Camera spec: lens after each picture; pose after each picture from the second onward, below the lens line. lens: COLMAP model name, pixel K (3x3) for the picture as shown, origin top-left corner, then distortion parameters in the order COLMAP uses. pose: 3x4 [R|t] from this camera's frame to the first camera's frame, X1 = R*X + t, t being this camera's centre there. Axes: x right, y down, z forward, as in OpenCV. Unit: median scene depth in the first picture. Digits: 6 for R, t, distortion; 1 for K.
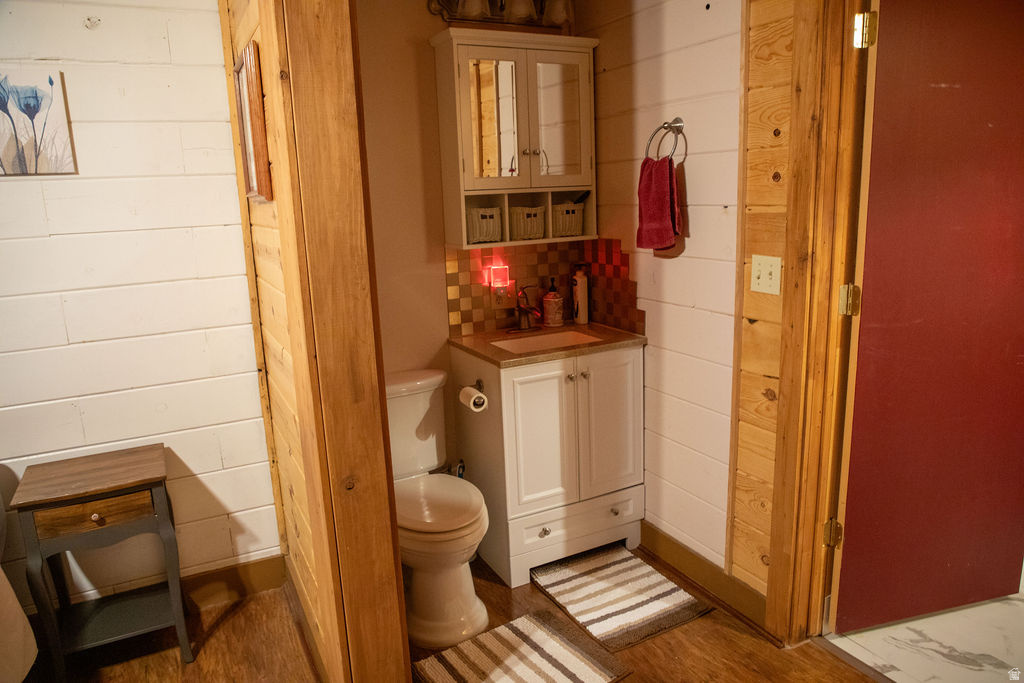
lens RADIAL K [[699.8, 0, 515.2], [0, 699.8, 341.3], [0, 0, 1]] dist [-0.076970, 0.045640]
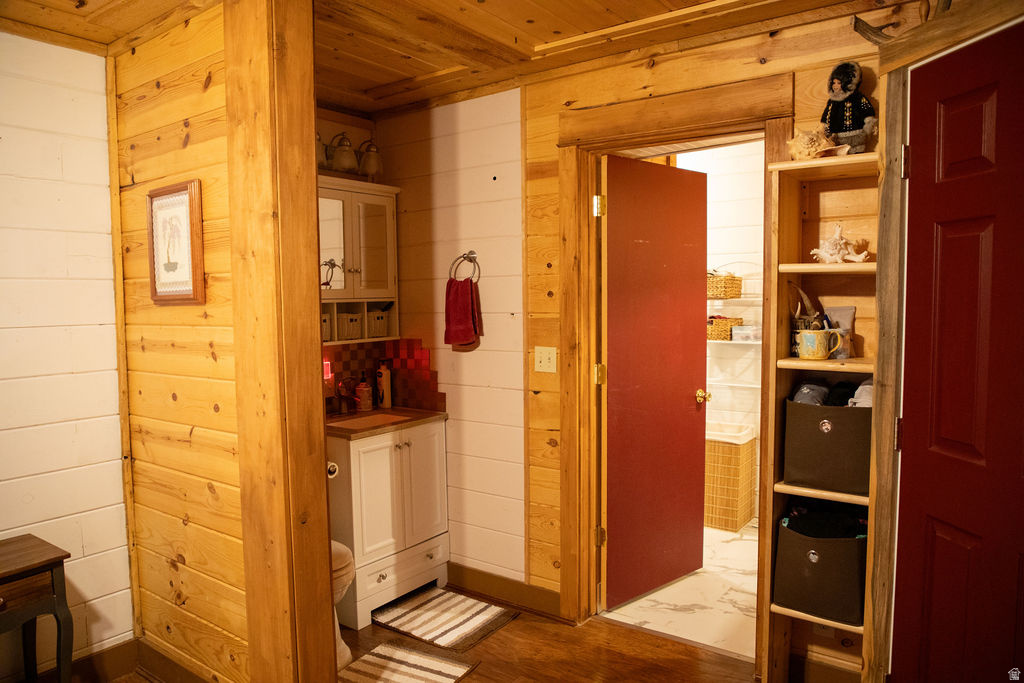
lens RADIAL K [[699.8, 0, 515.2], [0, 699.8, 341.3], [0, 0, 1]] dist [-0.076970, 0.045640]
pose [[0.893941, -0.003266, 0.448173, -0.315071], [0.073991, 0.987328, -0.140389, 0.060362], [-0.442035, 0.158660, 0.882855, -0.249826]]
